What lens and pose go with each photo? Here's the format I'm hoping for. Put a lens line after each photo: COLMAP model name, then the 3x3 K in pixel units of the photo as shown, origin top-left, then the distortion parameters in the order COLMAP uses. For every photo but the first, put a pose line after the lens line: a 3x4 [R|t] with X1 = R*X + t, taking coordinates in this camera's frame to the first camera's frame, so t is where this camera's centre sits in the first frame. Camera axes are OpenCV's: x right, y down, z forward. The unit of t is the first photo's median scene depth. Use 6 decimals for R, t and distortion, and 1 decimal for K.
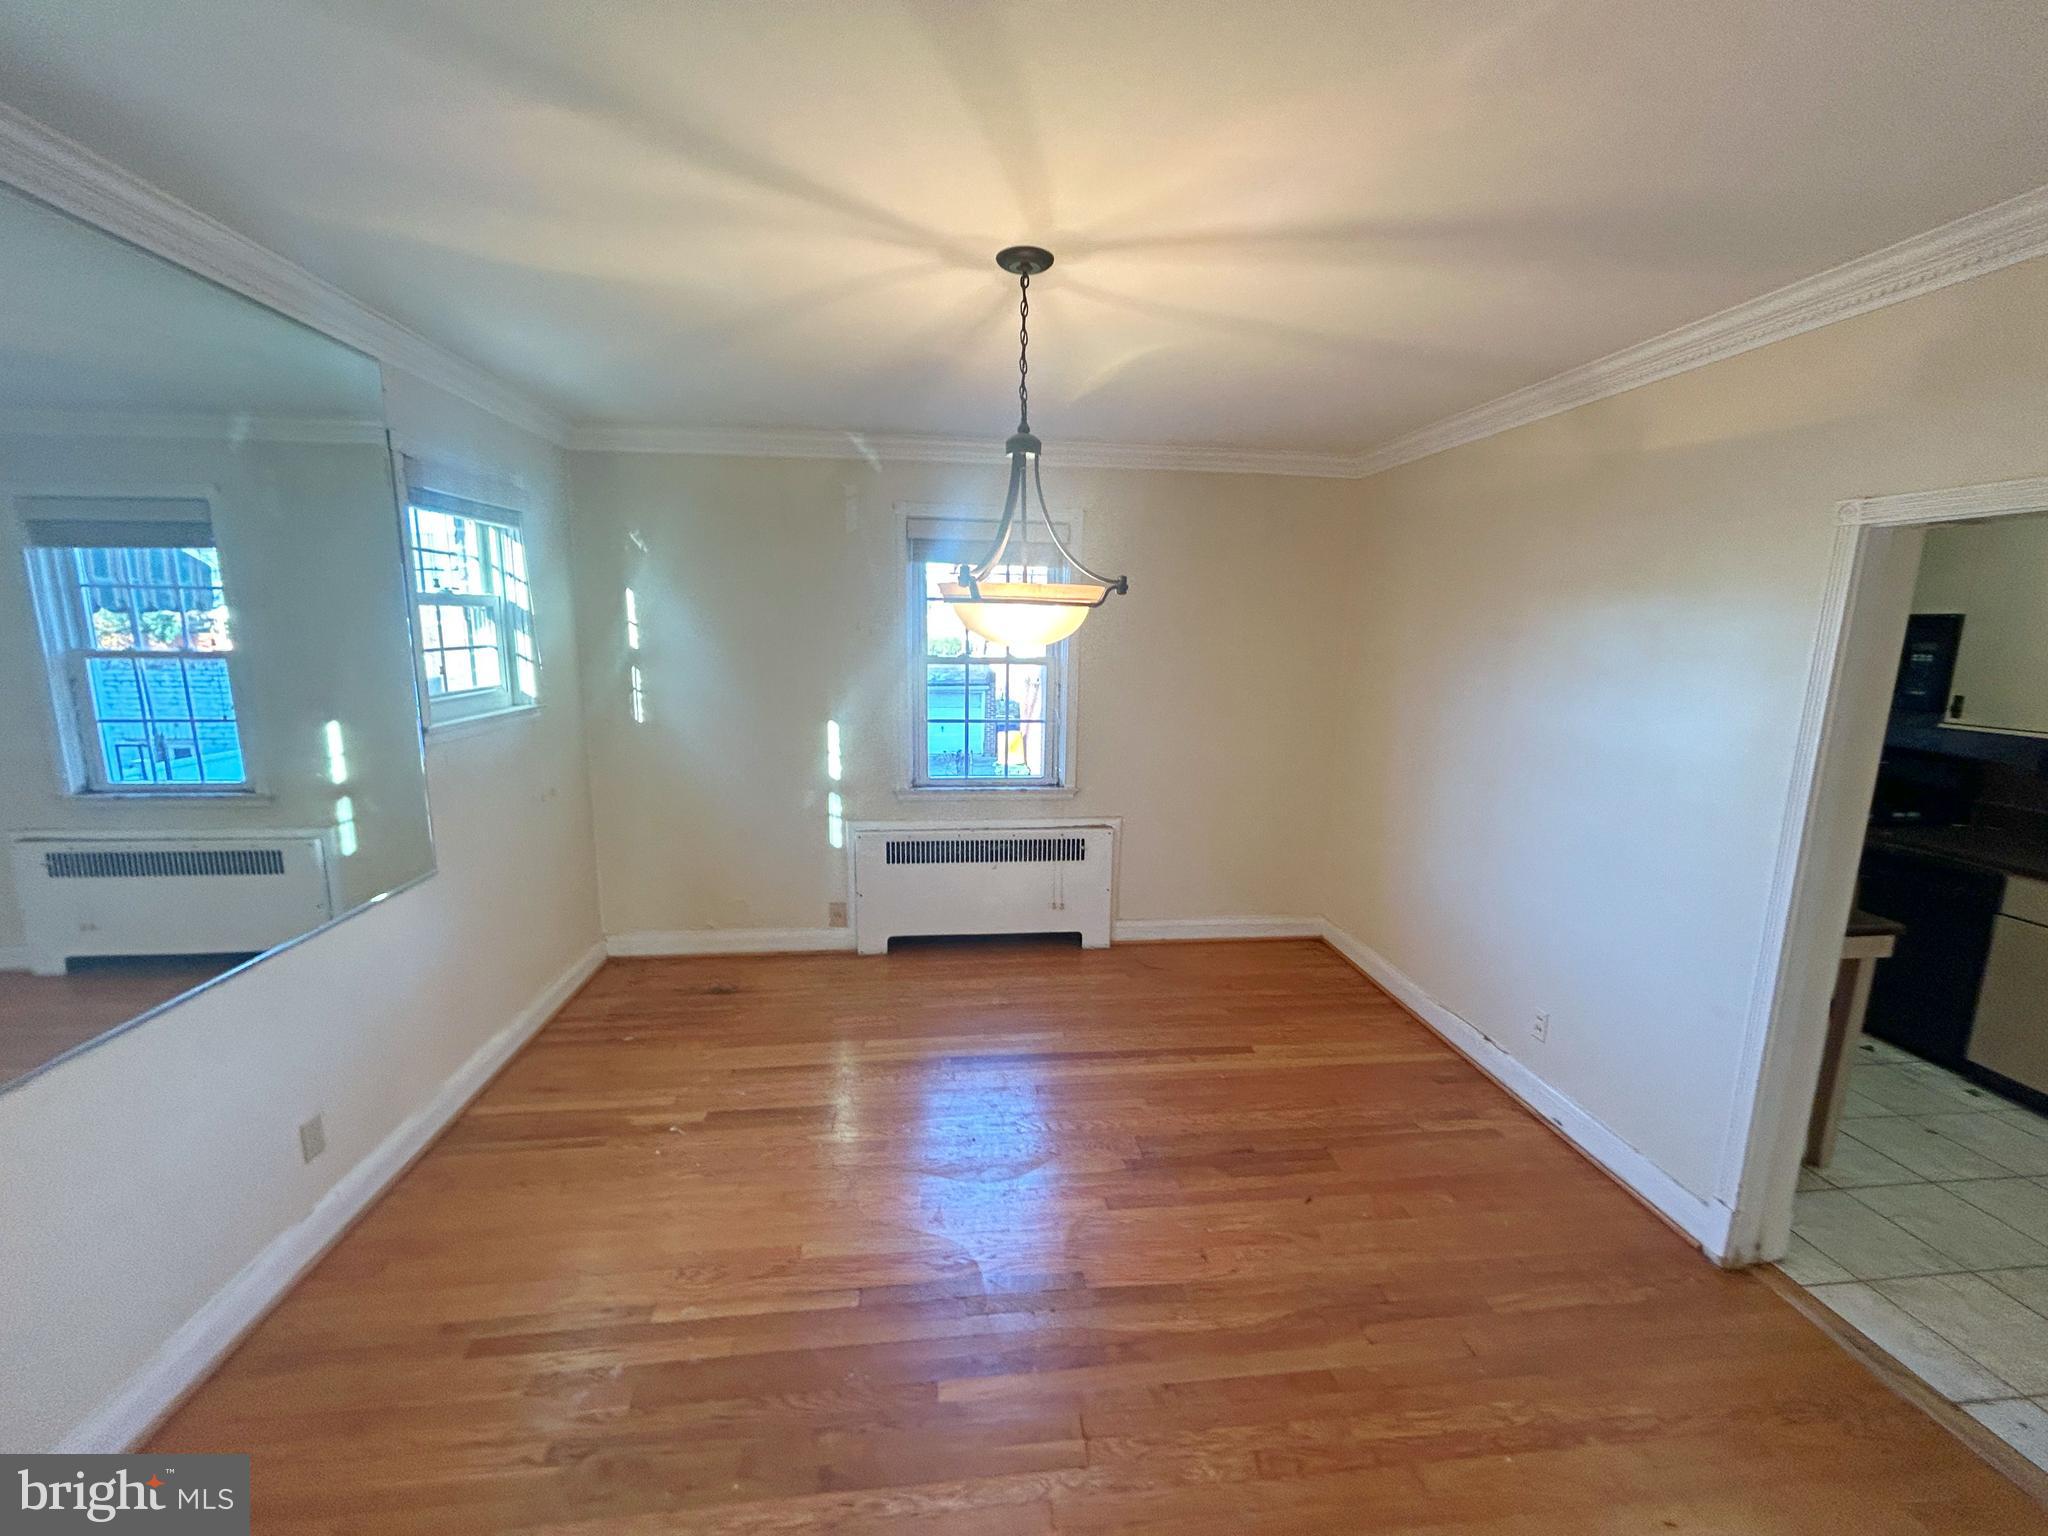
lens RADIAL K [[823.9, 0, 1035.1], [0, 823.9, 774.3], [0, 0, 1]] dist [-0.000529, 0.000775]
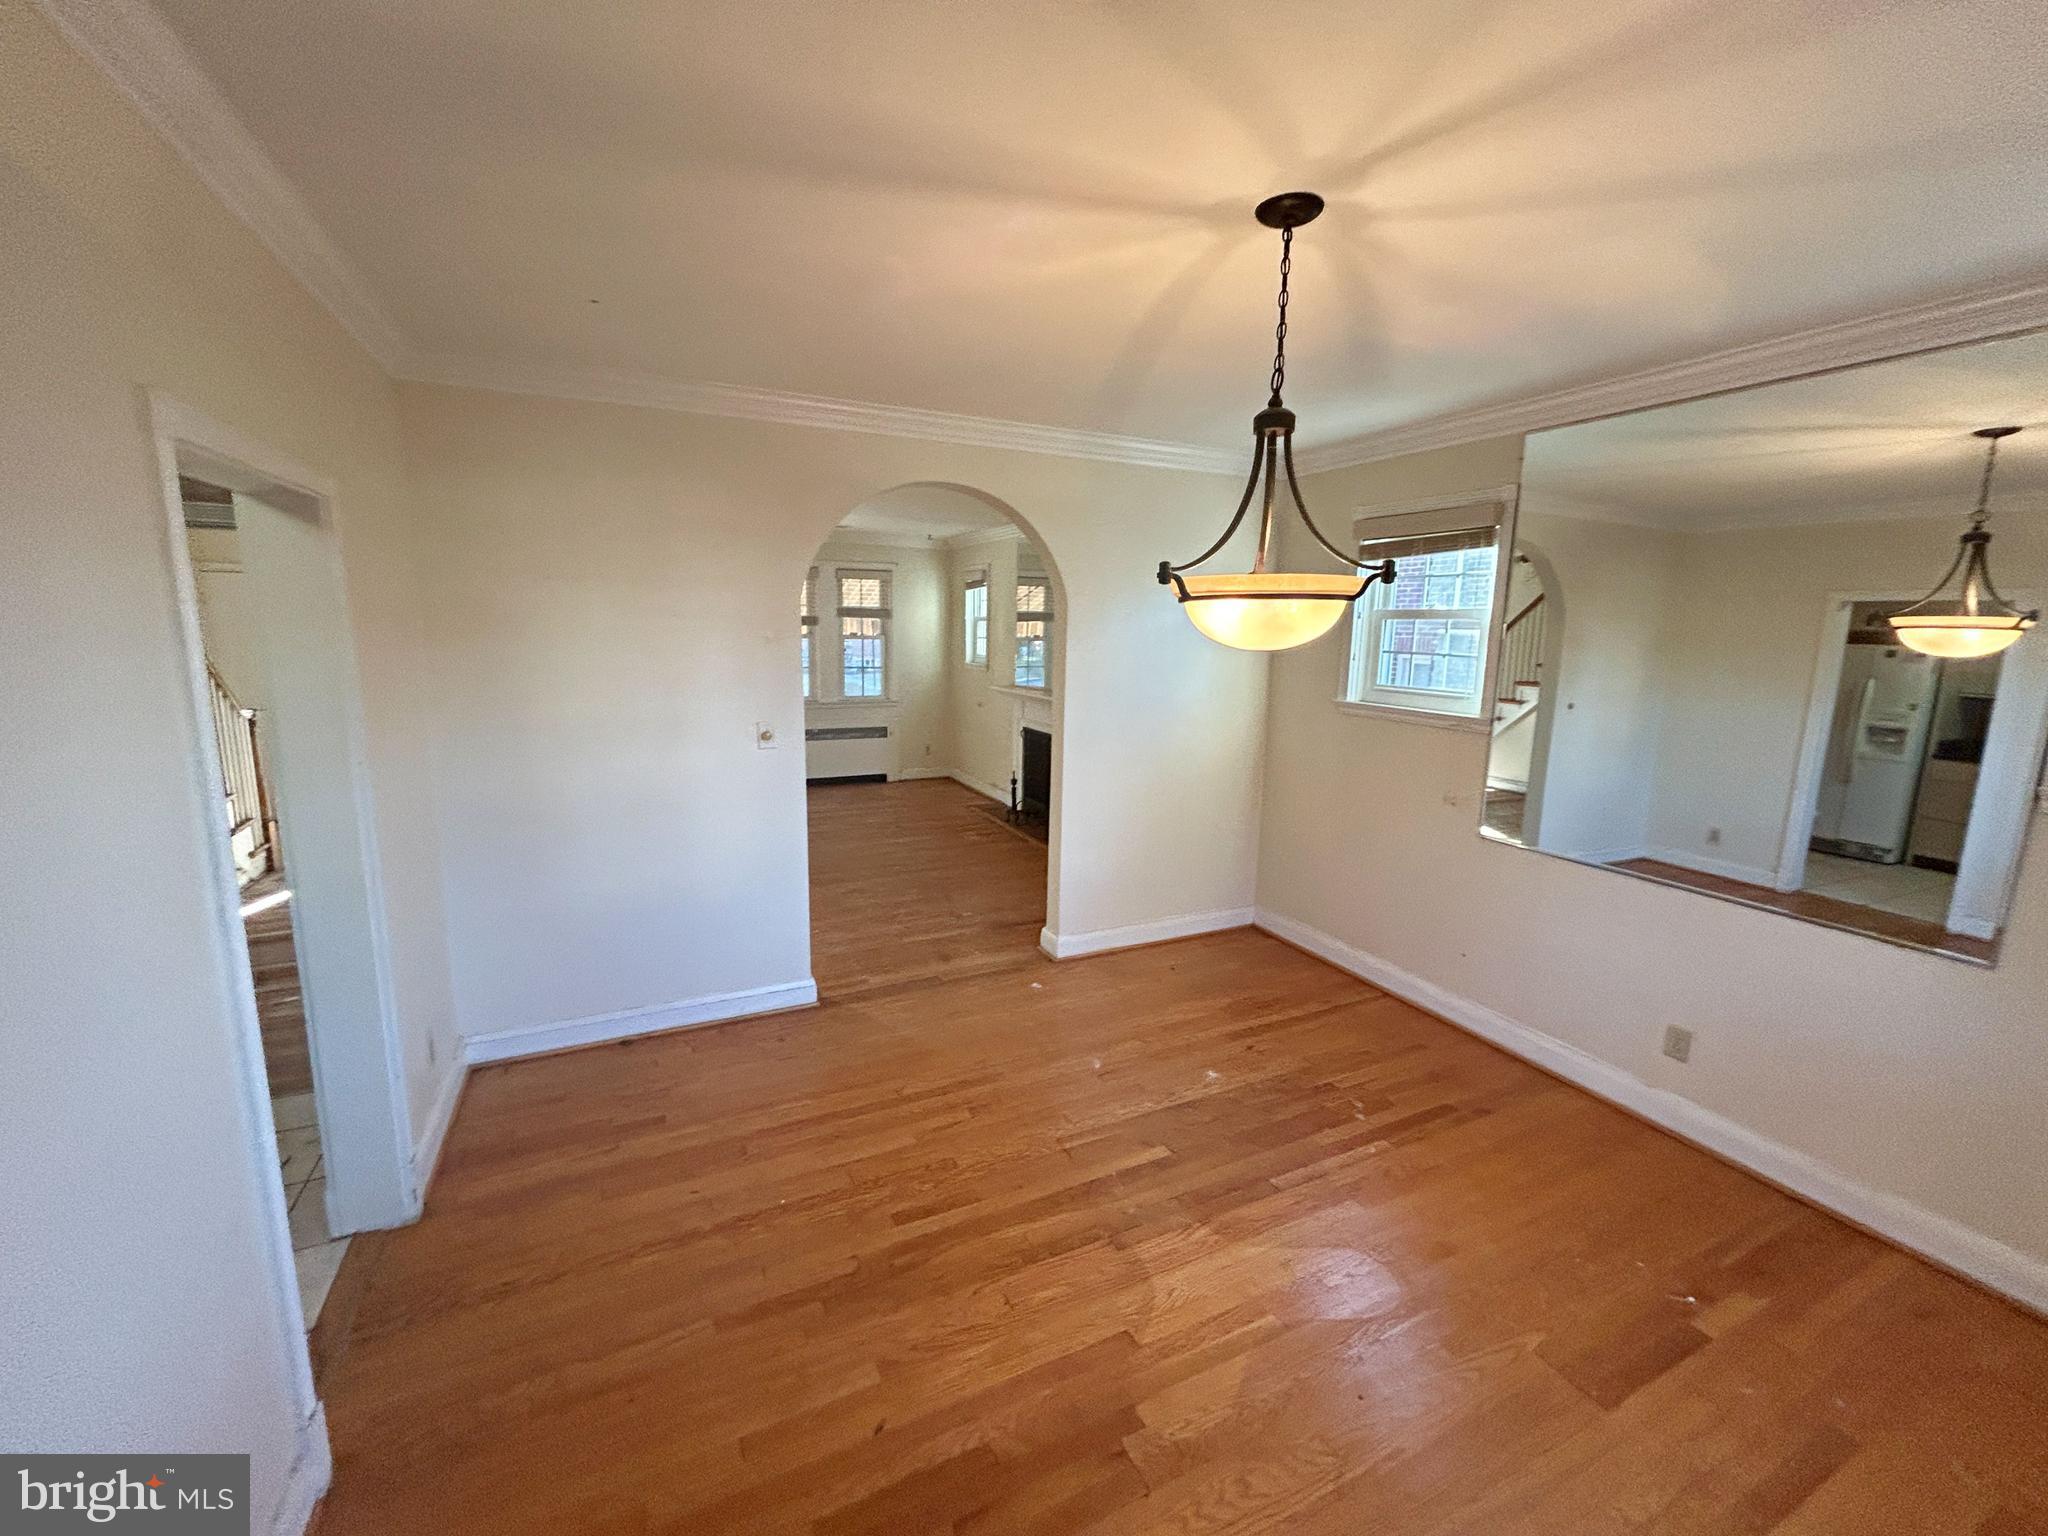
lens RADIAL K [[823.9, 0, 1028.1], [0, 823.9, 755.4], [0, 0, 1]] dist [-0.000529, 0.000775]
pose [[-0.945116, 0.021834, -0.326004, 0.523725], [-0.087633, 0.944268, 0.317299, -0.323486], [0.314763, 0.328454, -0.890529, 1.808178]]
